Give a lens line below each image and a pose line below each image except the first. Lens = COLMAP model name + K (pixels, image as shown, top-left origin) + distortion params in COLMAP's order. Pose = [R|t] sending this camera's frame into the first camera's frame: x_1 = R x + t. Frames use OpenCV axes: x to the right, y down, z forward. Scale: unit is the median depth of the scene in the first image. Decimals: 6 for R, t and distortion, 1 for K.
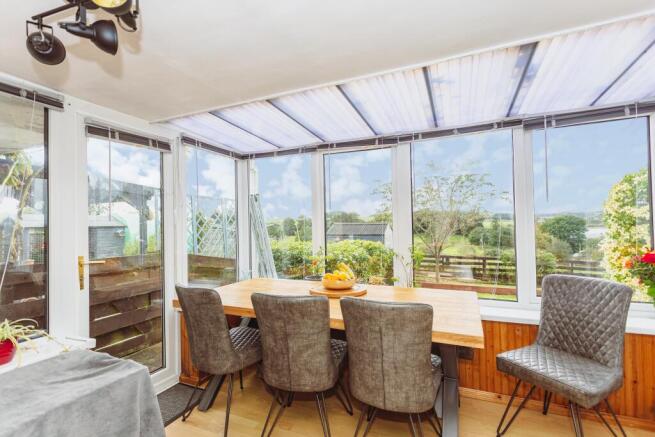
lens RADIAL K [[318.5, 0, 306.2], [0, 318.5, 186.7], [0, 0, 1]] dist [0.001723, 0.000560]
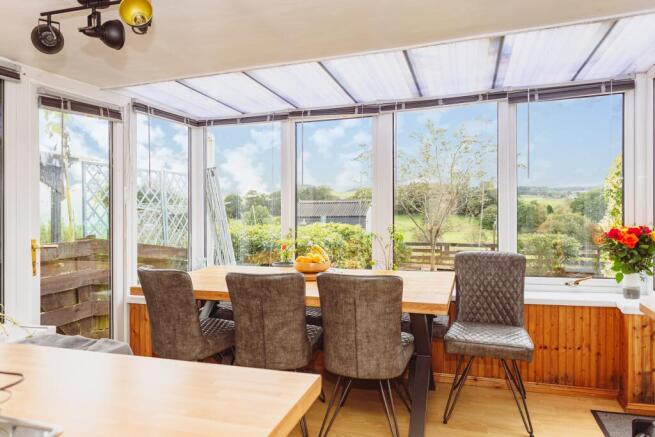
lens RADIAL K [[447.0, 0, 303.9], [0, 447.0, 220.0], [0, 0, 1]] dist [-0.001765, -0.000955]
pose [[0.994998, -0.010355, 0.099356, -0.057738], [-0.005149, 0.987975, 0.154529, -0.035094], [-0.099761, -0.154267, 0.982980, -0.292902]]
